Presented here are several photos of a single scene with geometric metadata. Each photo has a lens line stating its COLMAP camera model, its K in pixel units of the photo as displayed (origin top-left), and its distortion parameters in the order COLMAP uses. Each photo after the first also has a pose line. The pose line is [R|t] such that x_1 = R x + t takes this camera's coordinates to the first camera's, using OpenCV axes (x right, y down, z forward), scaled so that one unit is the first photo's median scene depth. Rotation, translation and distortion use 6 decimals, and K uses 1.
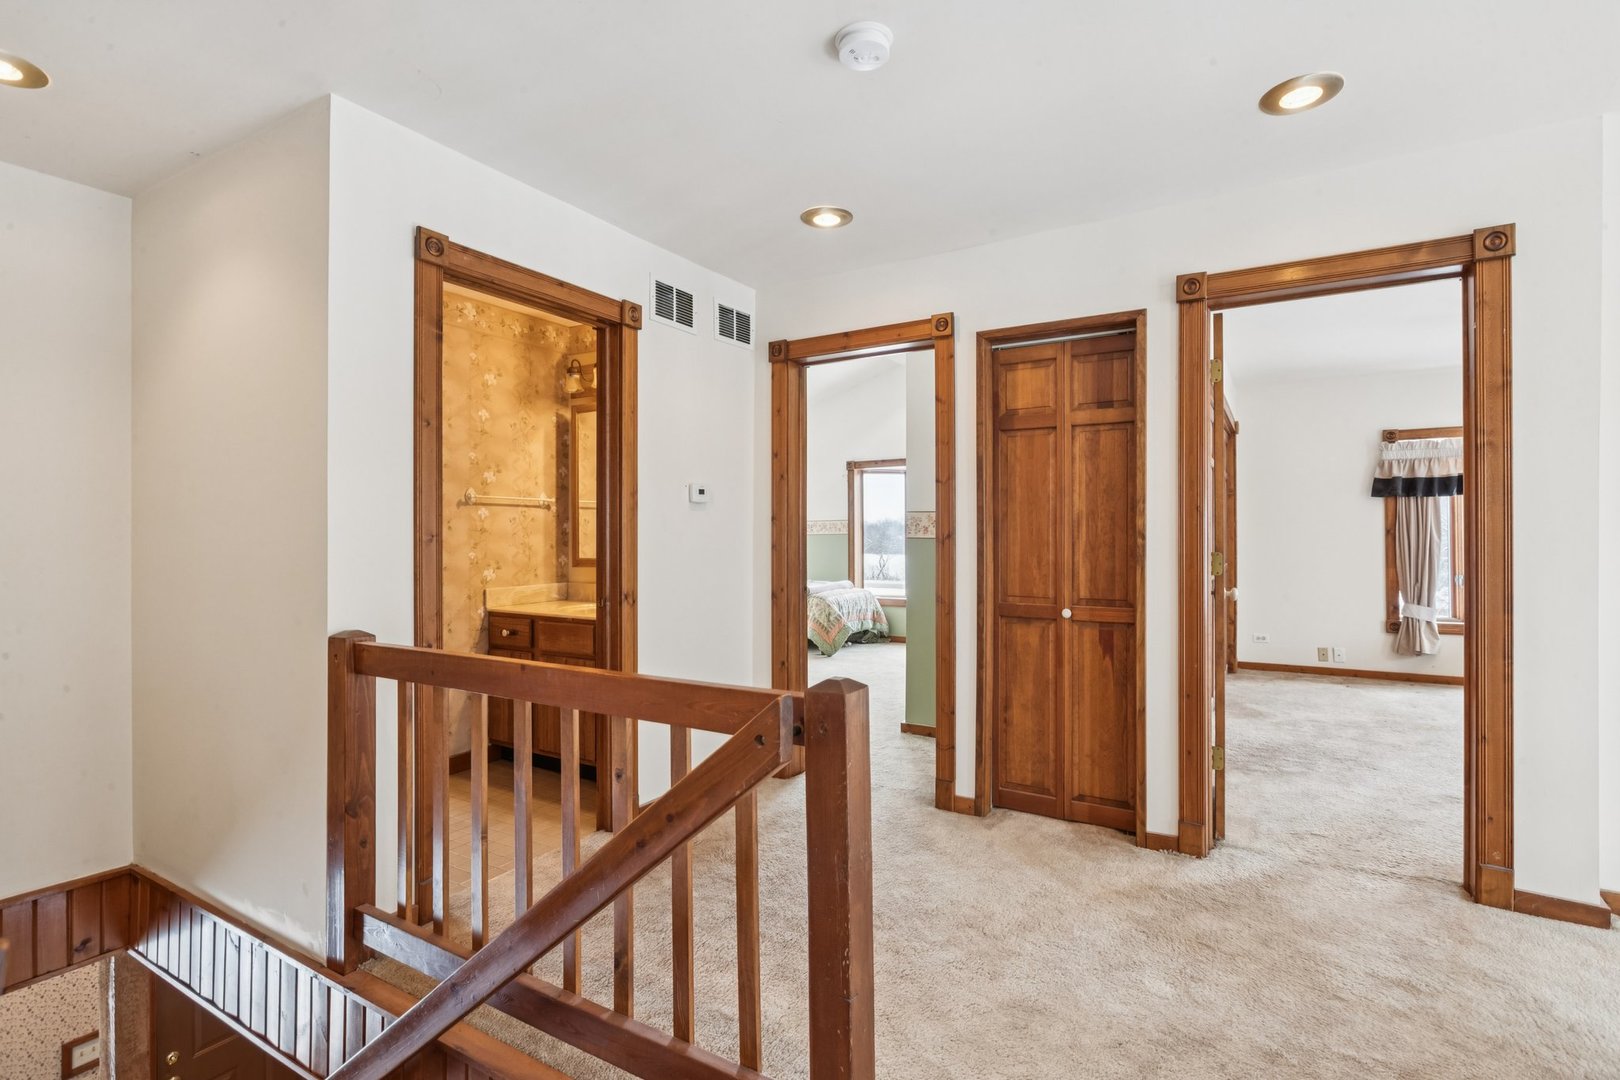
lens RADIAL K [[764.6, 0, 814.0], [0, 764.6, 533.6], [0, 0, 1]] dist [-0.002634, -0.000540]
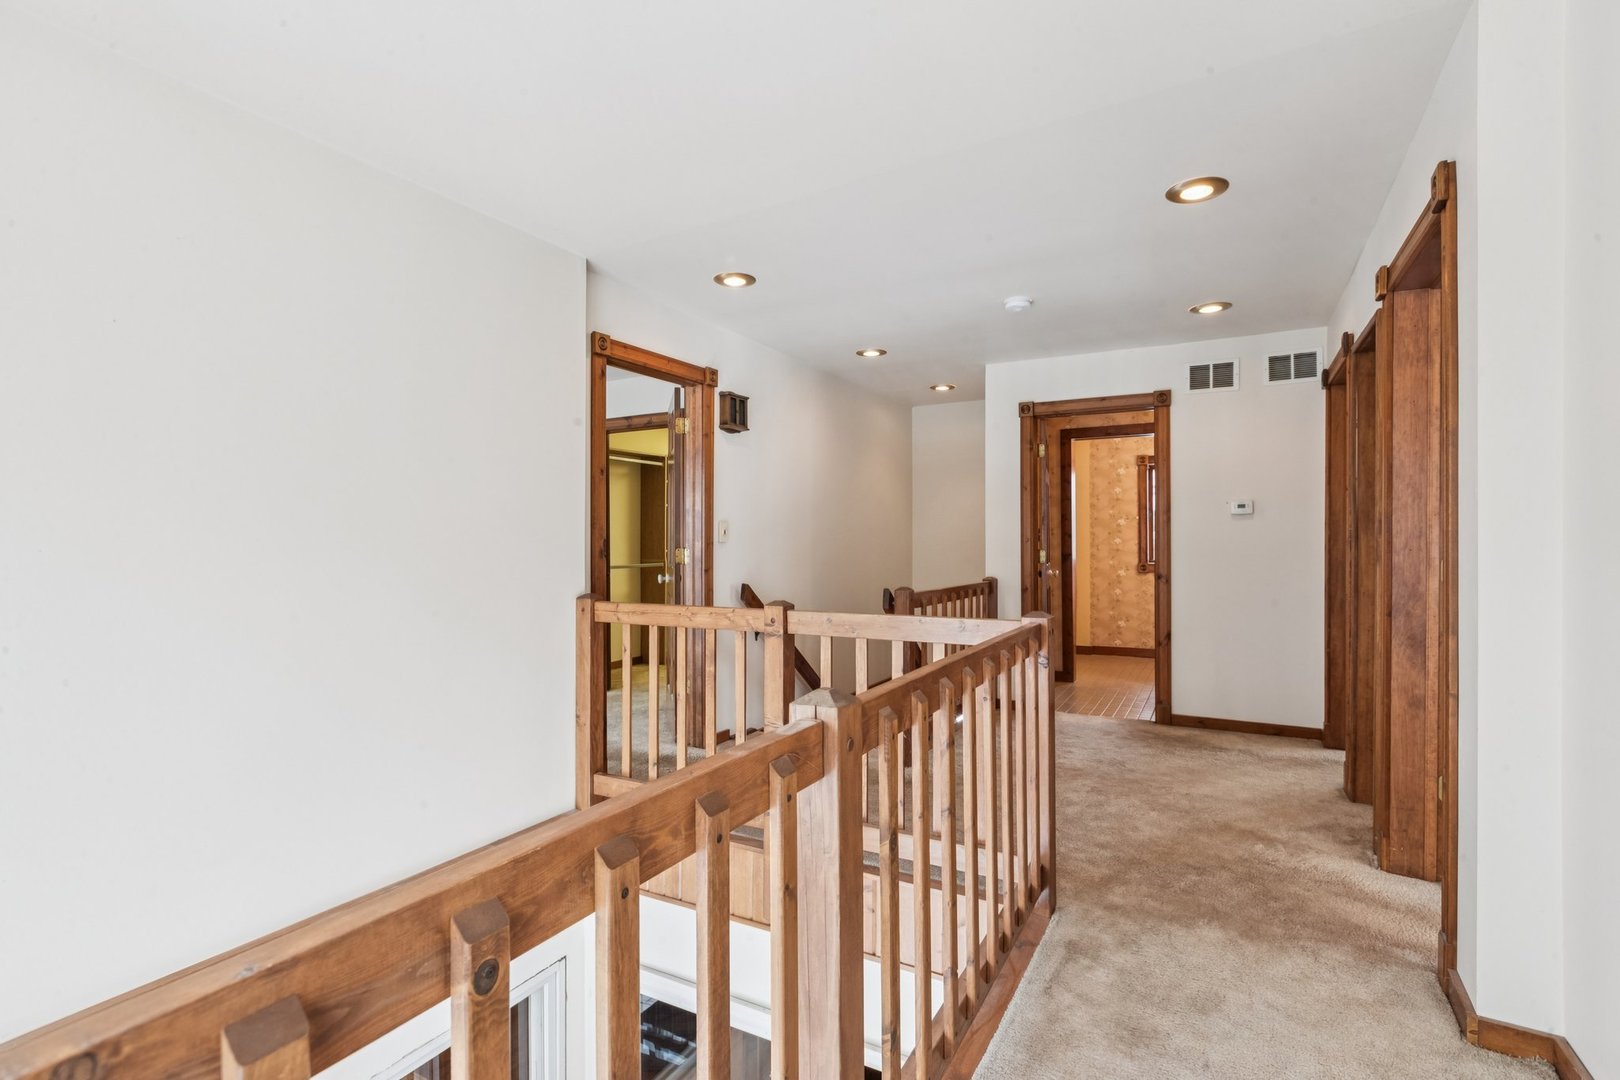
lens RADIAL K [[764.6, 0, 809.4], [0, 764.6, 539.5], [0, 0, 1]] dist [-0.002634, -0.000540]
pose [[0.036105, 0.003583, -0.999342, 0.980013], [0.000486, 0.999993, 0.003603, -0.000116], [0.999348, -0.000616, 0.036103, 0.159743]]
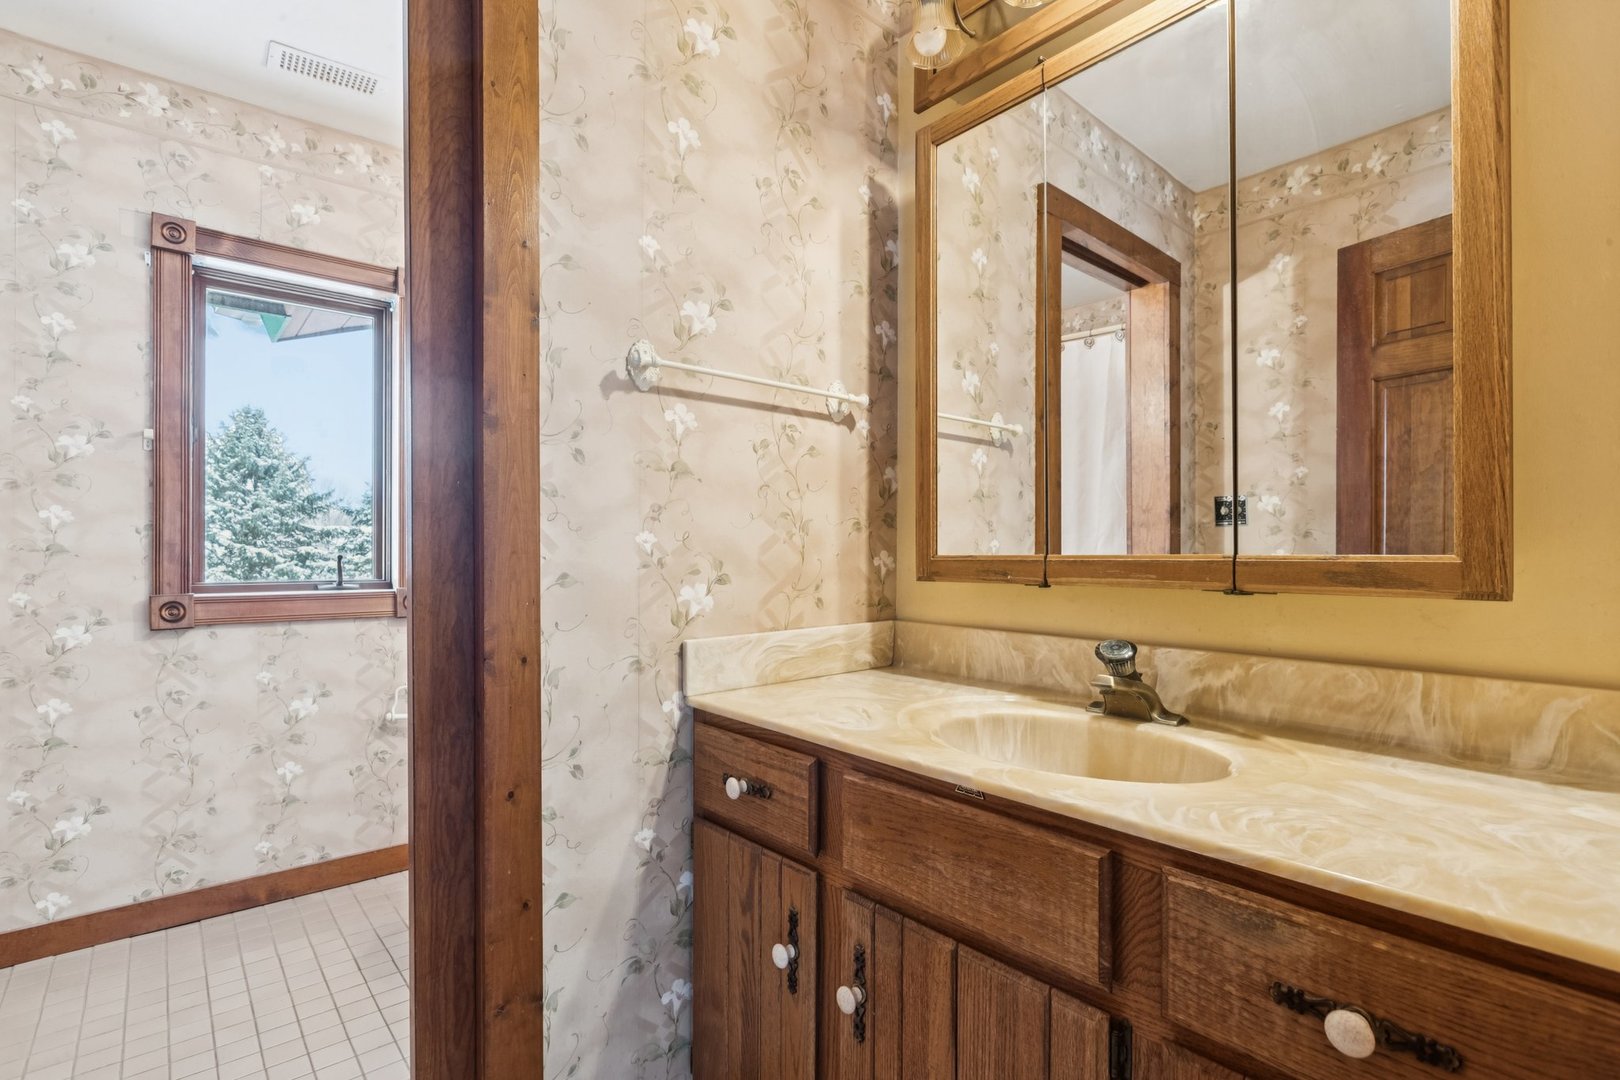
lens RADIAL K [[764.6, 0, 809.5], [0, 764.6, 546.4], [0, 0, 1]] dist [-0.002634, -0.000540]
pose [[0.948838, 0.002752, -0.315751, -0.262833], [-0.004926, 0.999969, -0.006089, 0.031333], [0.315725, 0.007333, 0.948823, 0.676535]]
